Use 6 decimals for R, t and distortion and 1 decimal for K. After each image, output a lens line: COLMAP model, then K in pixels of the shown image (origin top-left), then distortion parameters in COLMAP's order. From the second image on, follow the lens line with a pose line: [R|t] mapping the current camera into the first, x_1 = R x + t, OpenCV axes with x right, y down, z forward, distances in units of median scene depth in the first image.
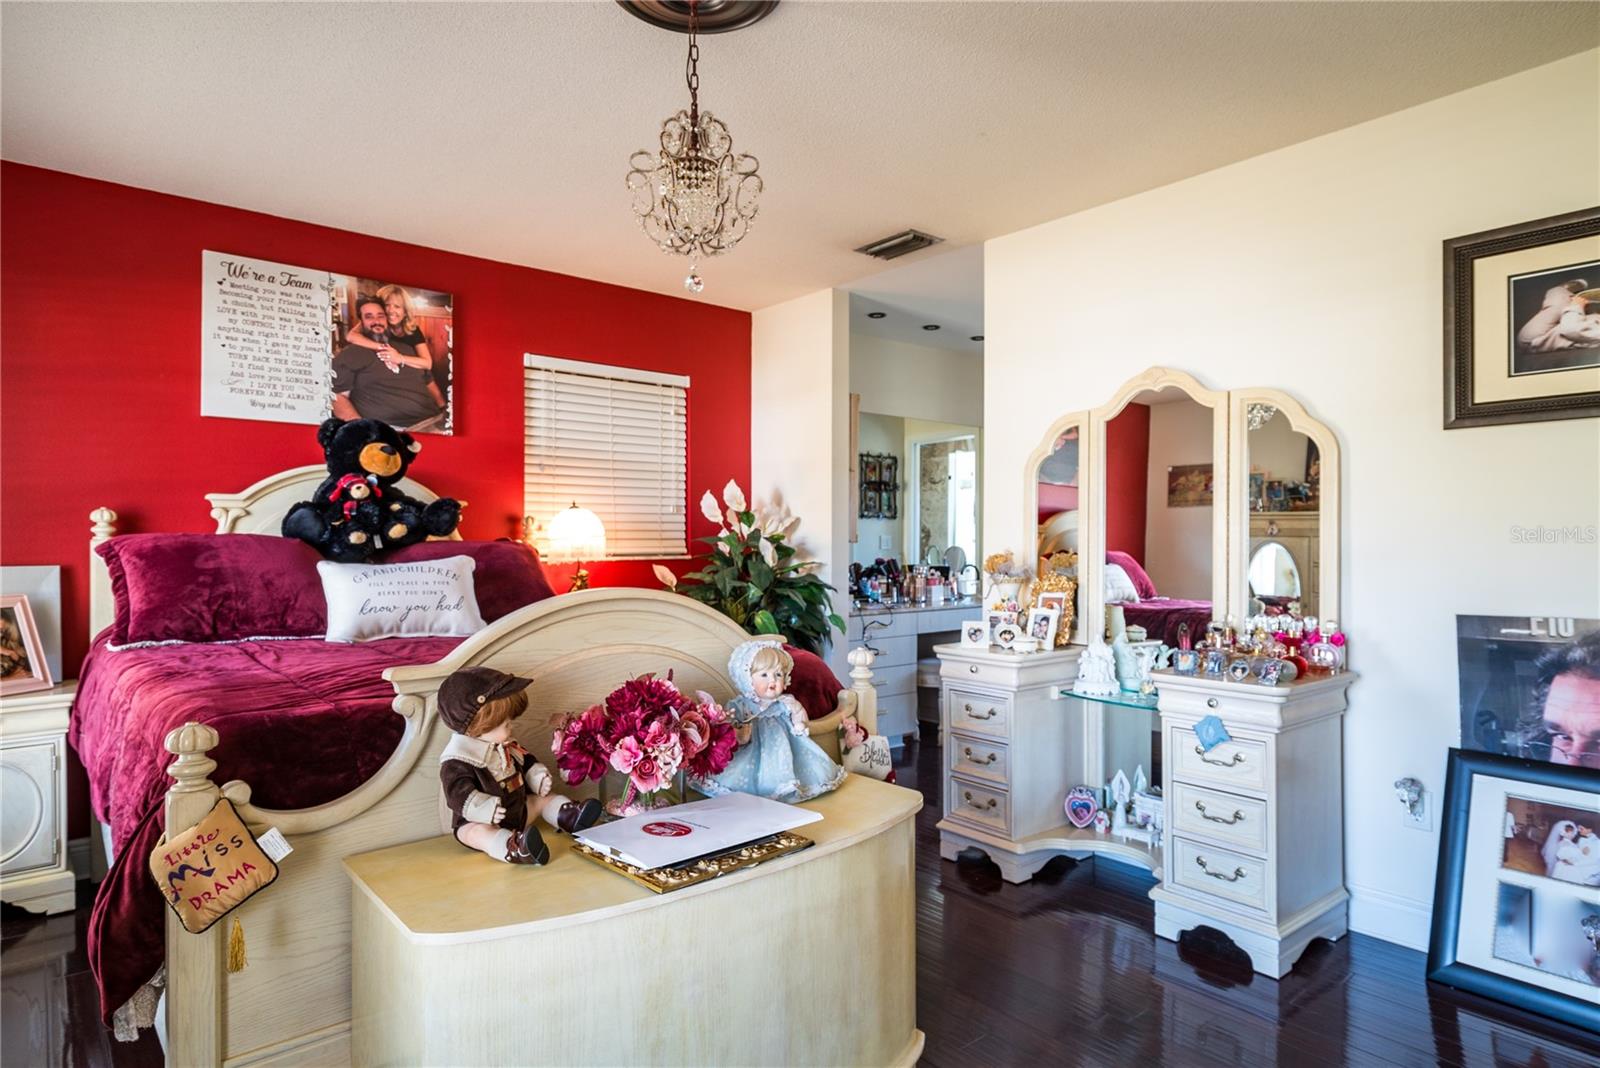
lens RADIAL K [[899.3, 0, 798.1], [0, 899.3, 544.6], [0, 0, 1]] dist [0.002672, 0.000518]
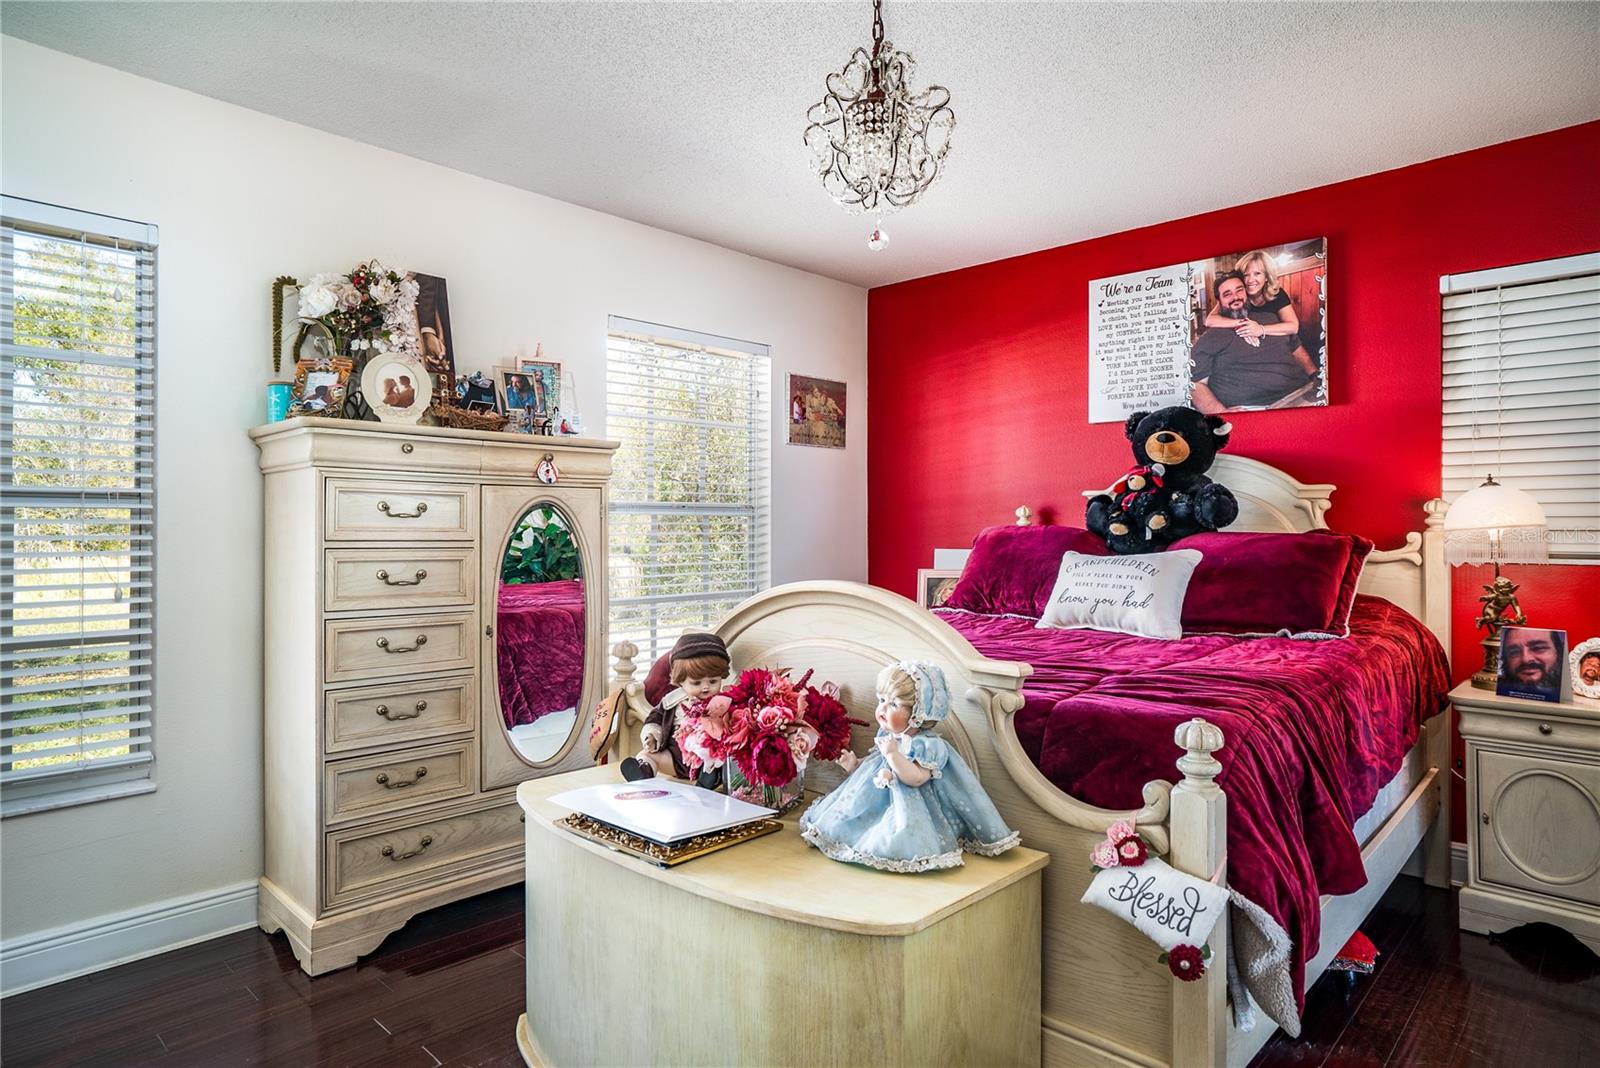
lens RADIAL K [[913.0, 0, 800.0], [0, 913.0, 534.0], [0, 0, 1]] dist [-0.055474, 0.050318]
pose [[0.104974, 0.004586, -0.994464, 0.435397], [-0.006912, 0.999969, 0.003882, -0.003277], [0.994451, 0.006466, 0.105002, 0.480380]]
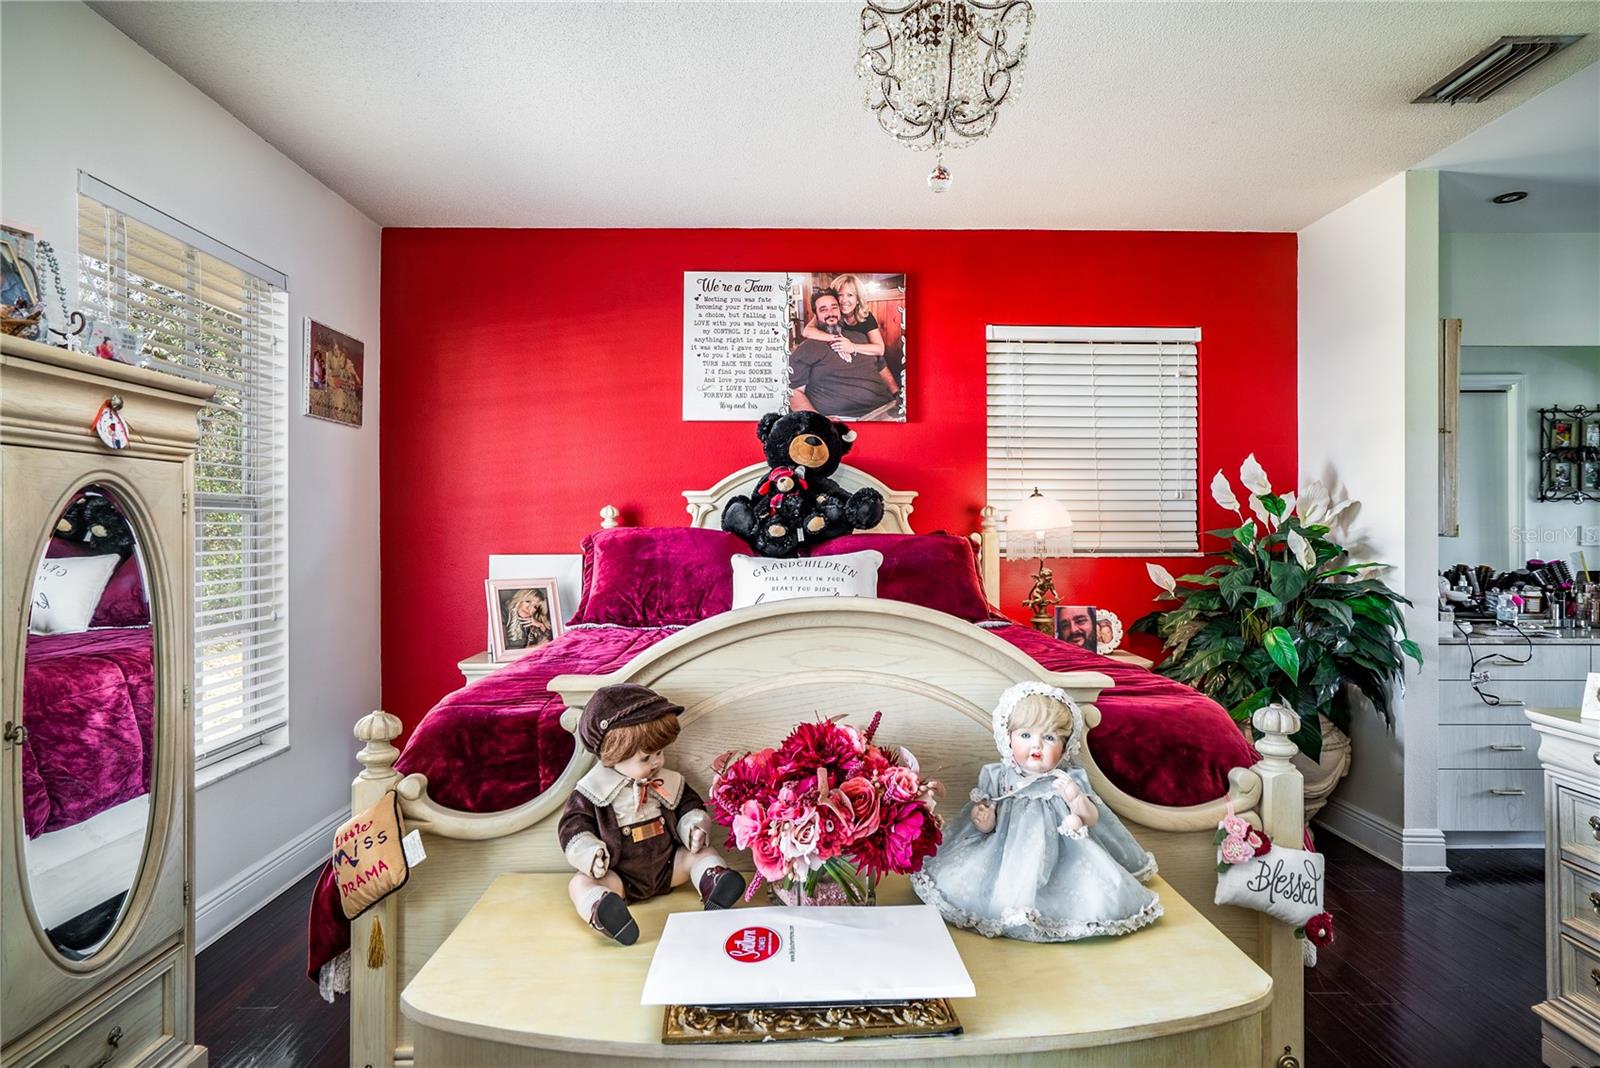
lens RADIAL K [[913.0, 0, 800.0], [0, 913.0, 534.0], [0, 0, 1]] dist [-0.055474, 0.050318]
pose [[0.775031, 0.000363, -0.631923, 0.148392], [-0.002430, 0.999994, -0.002406, -0.001665], [0.631918, 0.003400, 0.775028, 0.211570]]
